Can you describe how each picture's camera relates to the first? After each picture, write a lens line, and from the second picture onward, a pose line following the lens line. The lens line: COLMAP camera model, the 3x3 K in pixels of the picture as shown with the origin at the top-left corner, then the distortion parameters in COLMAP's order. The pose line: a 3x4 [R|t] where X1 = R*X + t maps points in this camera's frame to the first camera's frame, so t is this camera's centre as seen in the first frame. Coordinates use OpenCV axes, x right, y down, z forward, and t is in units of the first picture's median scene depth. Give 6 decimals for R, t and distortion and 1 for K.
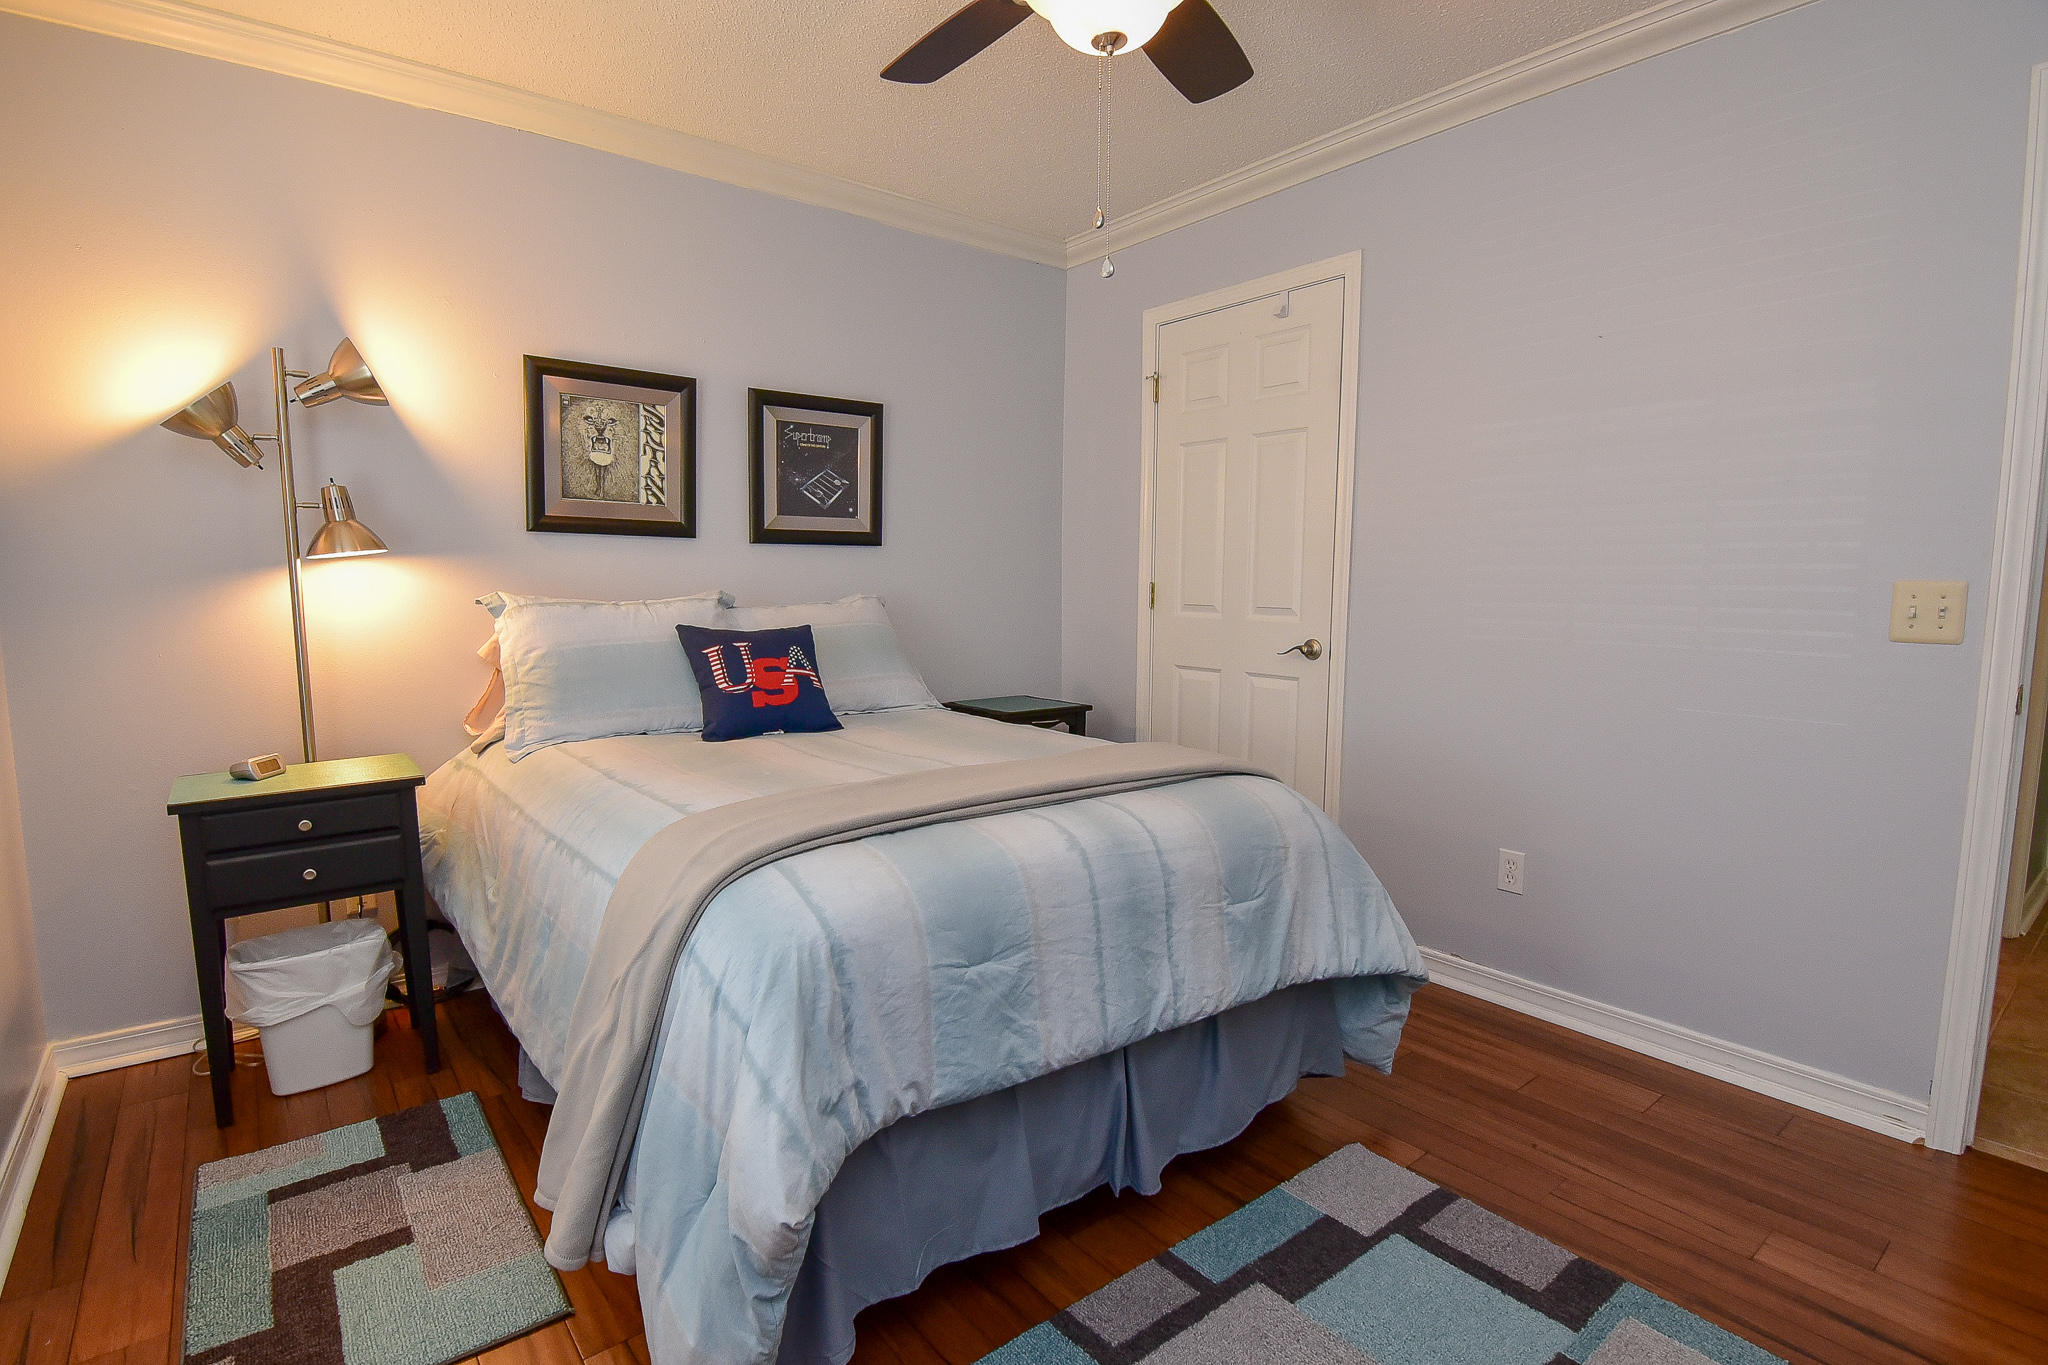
lens RADIAL K [[995.1, 0, 1024.0], [0, 995.1, 682.5], [0, 0, 1]] dist [-0.003143, -0.009930]
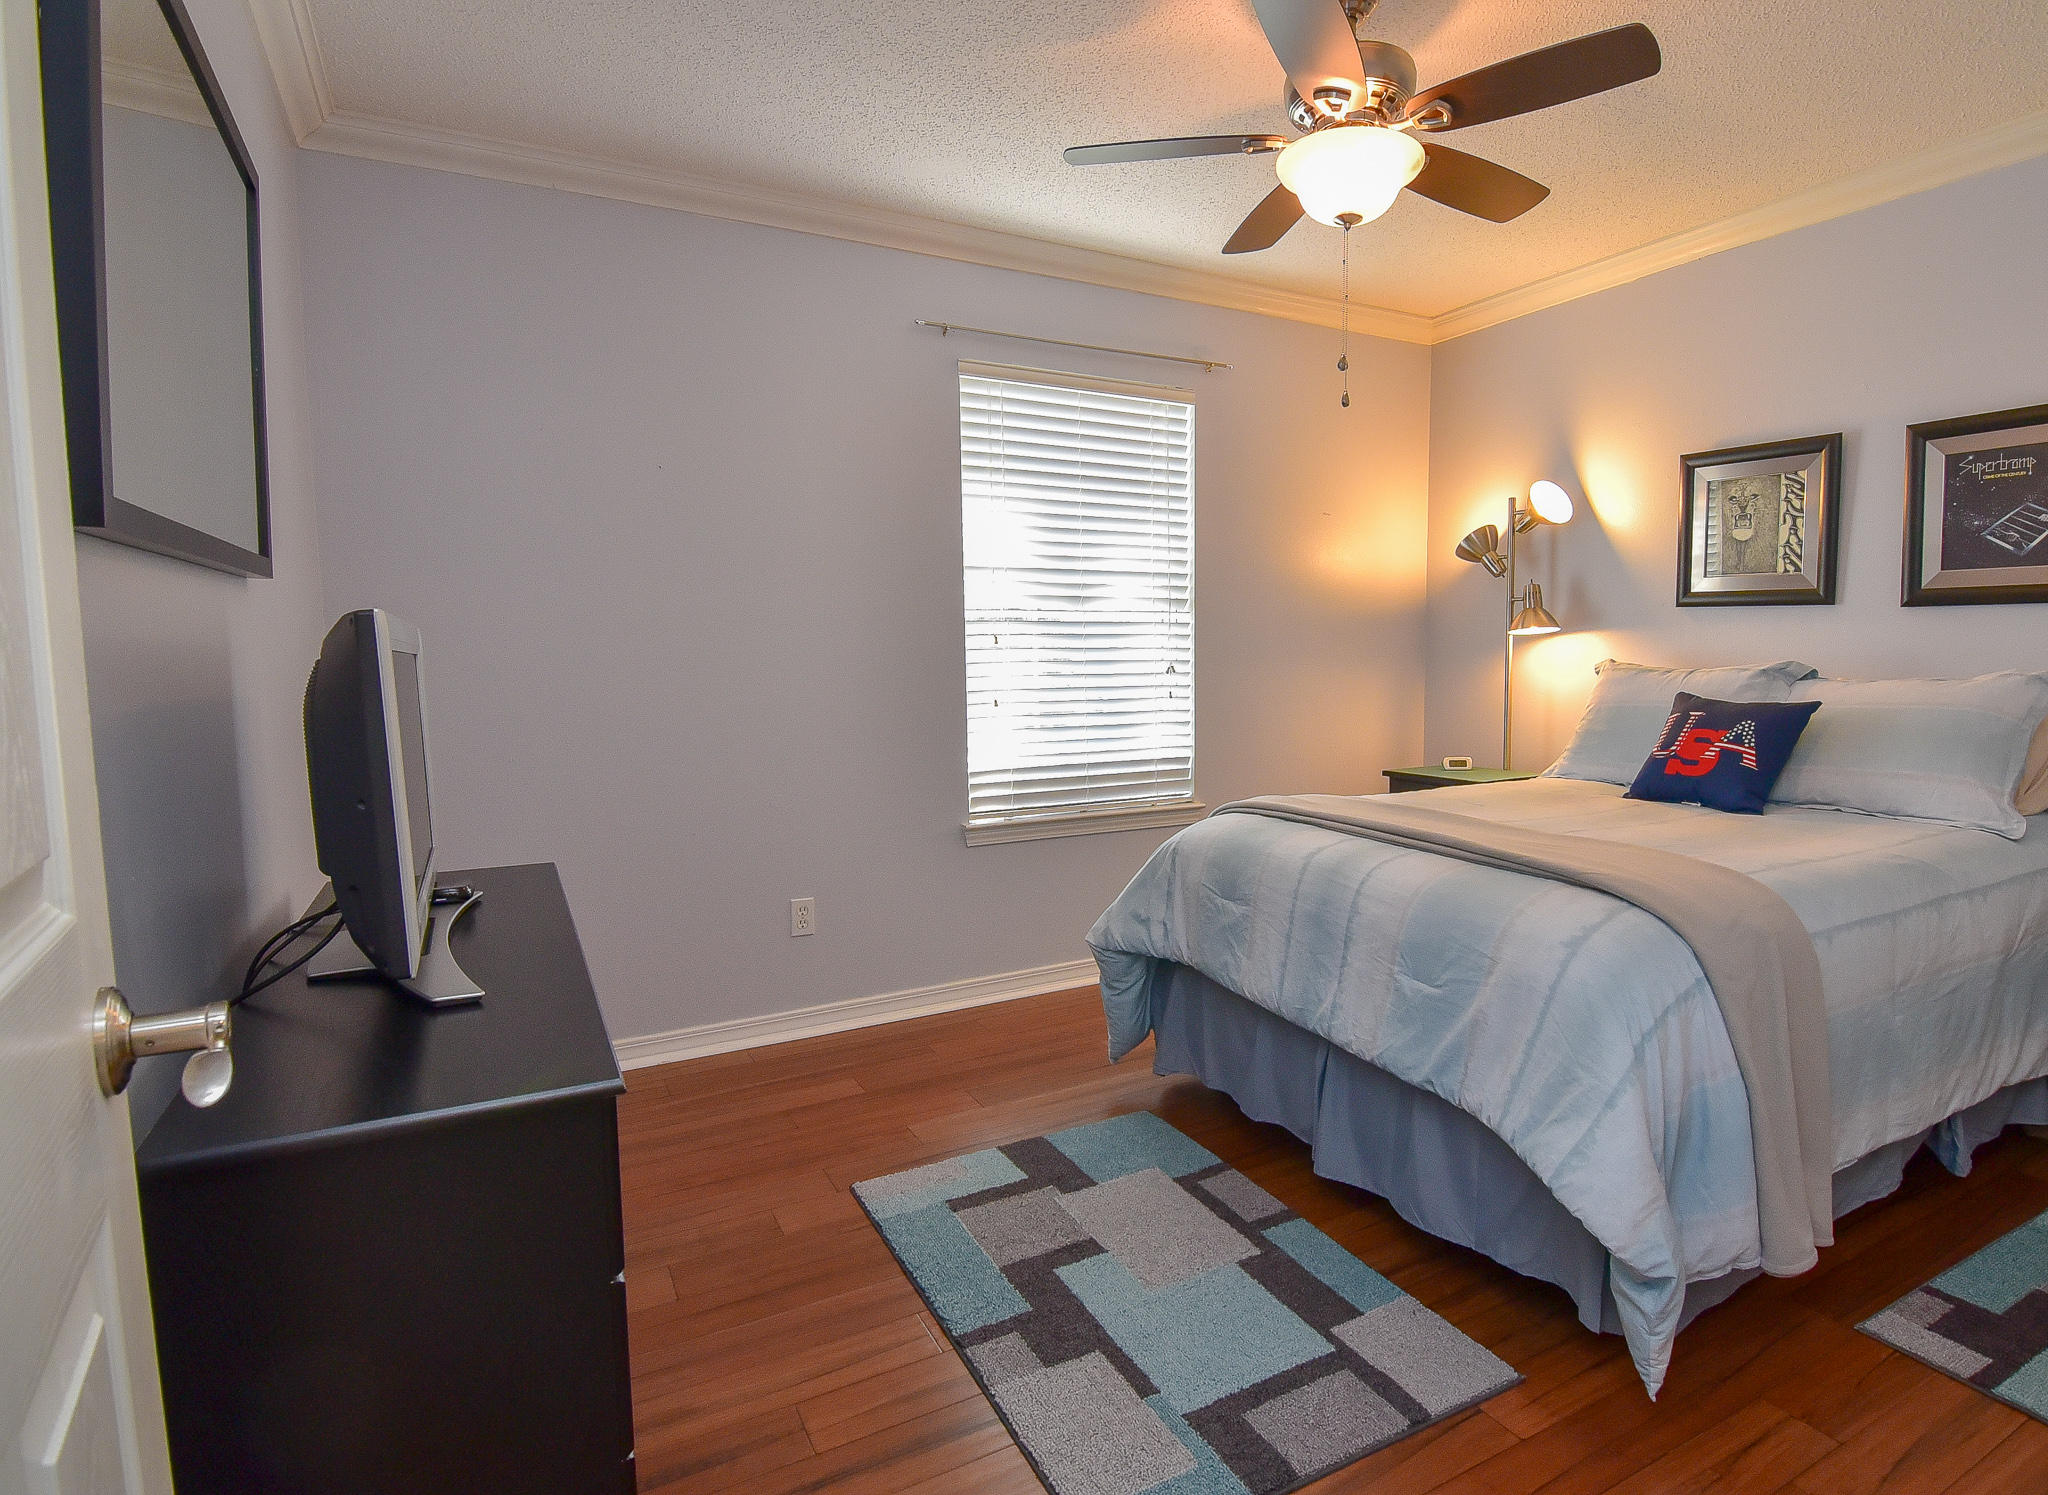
lens RADIAL K [[998.3, 0, 1024.0], [0, 998.3, 747.5], [0, 0, 1]] dist [-0.038783, -0.000328]
pose [[-0.201679, 0.096127, -0.974723, 0.743499], [-0.097350, 0.988277, 0.117606, -0.049377], [0.974602, 0.118608, -0.189957, 0.476910]]
